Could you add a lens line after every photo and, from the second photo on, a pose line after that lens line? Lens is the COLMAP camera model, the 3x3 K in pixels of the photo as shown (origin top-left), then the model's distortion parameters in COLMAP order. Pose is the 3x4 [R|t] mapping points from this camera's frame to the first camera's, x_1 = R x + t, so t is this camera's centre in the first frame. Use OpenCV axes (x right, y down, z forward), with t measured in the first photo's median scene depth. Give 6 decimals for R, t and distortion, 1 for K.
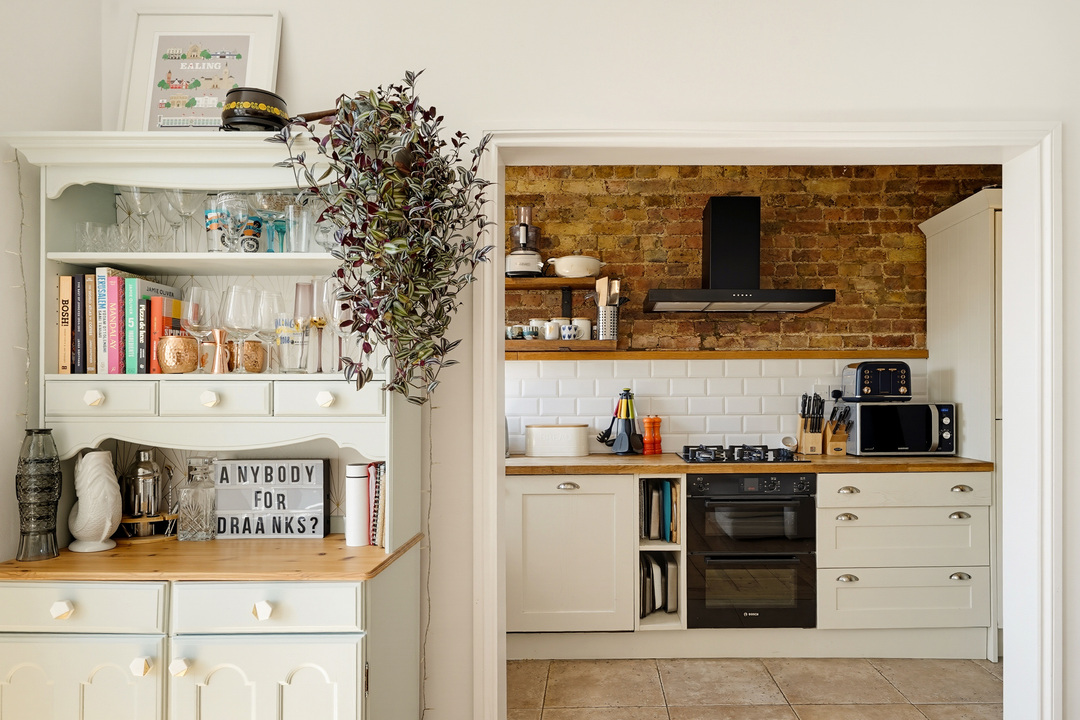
lens RADIAL K [[684.6, 0, 606.6], [0, 684.6, 393.2], [0, 0, 1]] dist [0.000559, 0.002595]
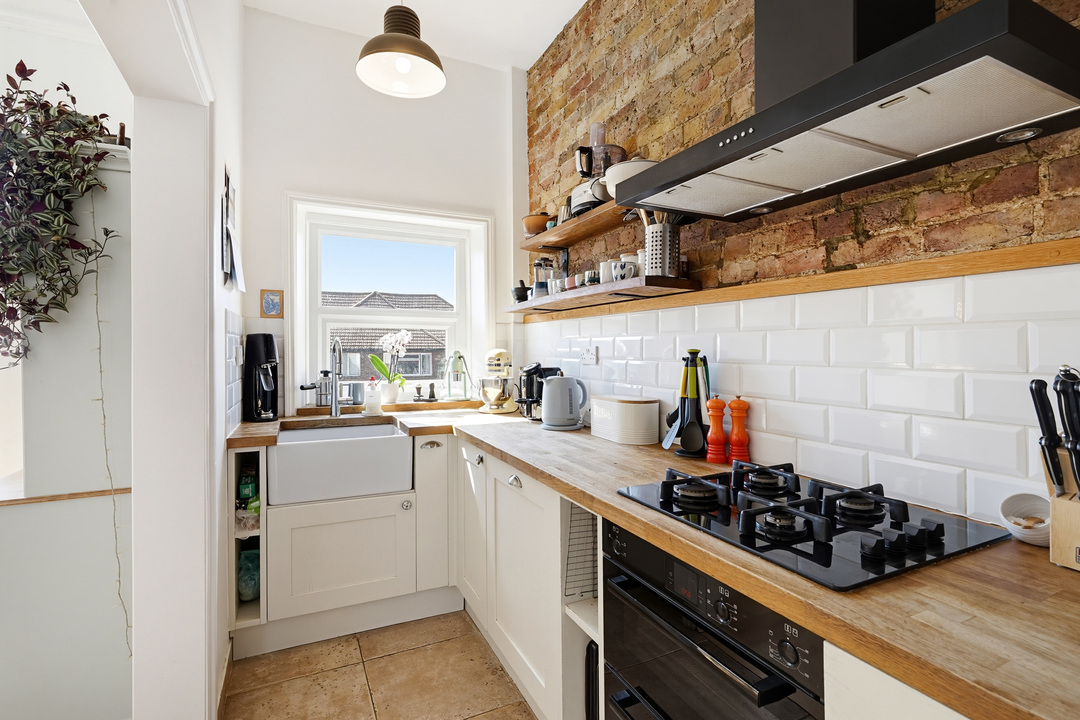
lens RADIAL K [[501.3, 0, 543.1], [0, 501.3, 345.1], [0, 0, 1]] dist [-0.013682, 0.004006]
pose [[0.432421, 0.000129, -0.901672, 0.448578], [-0.001278, 0.999999, -0.000470, -0.012006], [0.901671, 0.001356, 0.432421, 0.790011]]
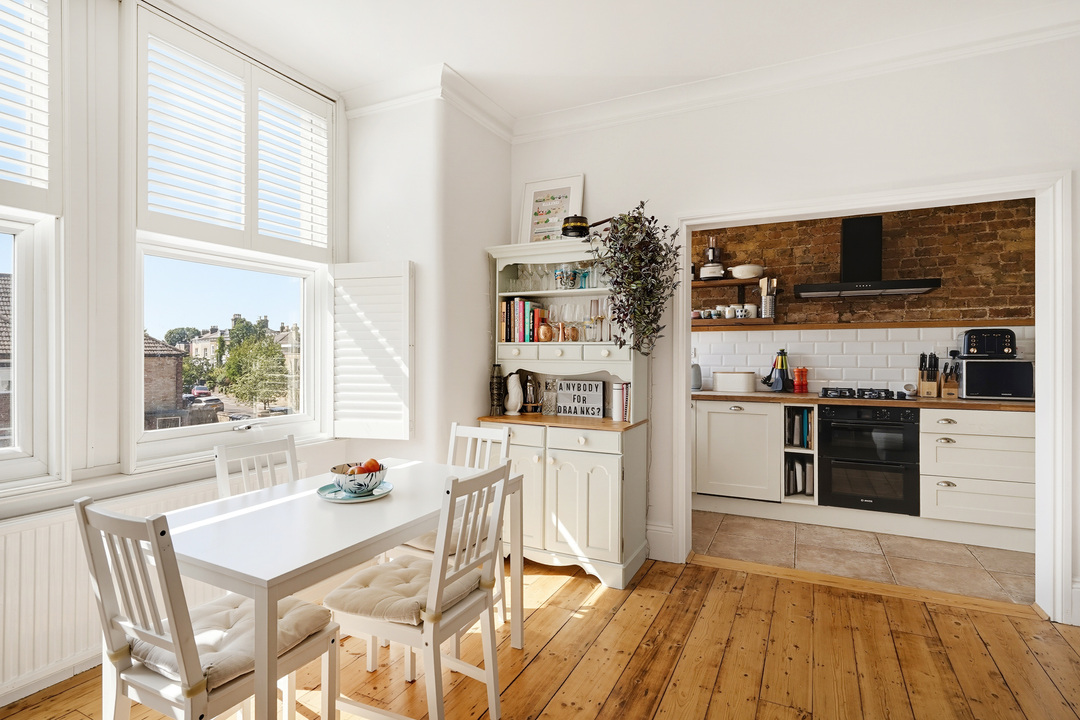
lens RADIAL K [[550.1, 0, 539.6], [0, 550.1, 345.8], [0, 0, 1]] dist [0.009223, 0.001452]
pose [[0.892468, -0.000995, -0.451110, 0.118321], [-0.005110, 0.999911, -0.012315, 0.004613], [0.451082, 0.013296, 0.892383, -0.395070]]
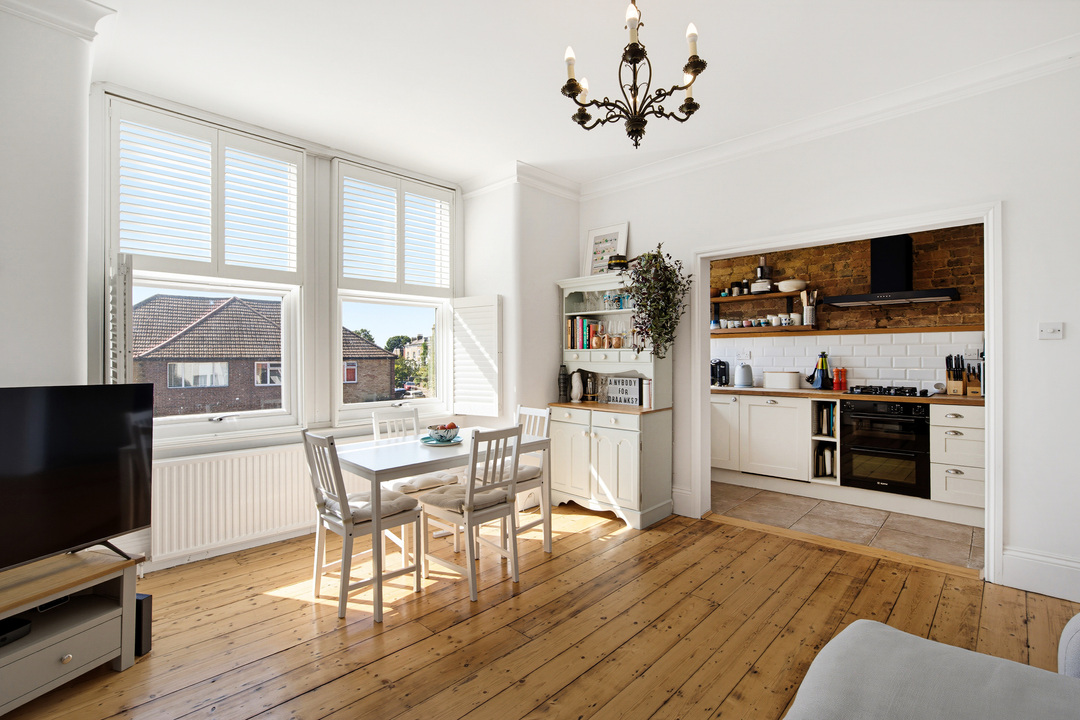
lens RADIAL K [[501.3, 0, 539.7], [0, 501.3, 345.6], [0, 0, 1]] dist [-0.013682, 0.004006]
pose [[0.717115, -0.012472, -0.696843, 0.466711], [0.001722, 0.999869, -0.016124, -0.003776], [0.696952, 0.010363, 0.717042, -0.491910]]
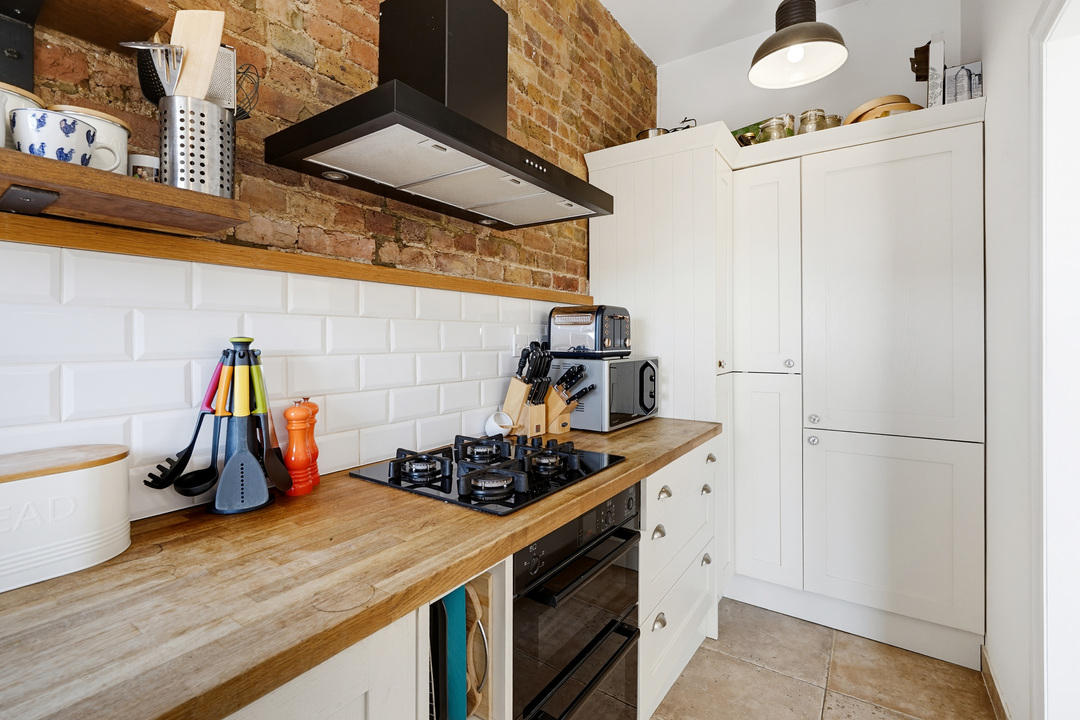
lens RADIAL K [[501.3, 0, 533.2], [0, 501.3, 338.6], [0, 0, 1]] dist [-0.013682, 0.004006]
pose [[0.576104, 0.007156, 0.817345, -0.126380], [-0.008150, 0.999962, -0.003010, -0.007720], [-0.817336, -0.004927, 0.576141, 0.814670]]
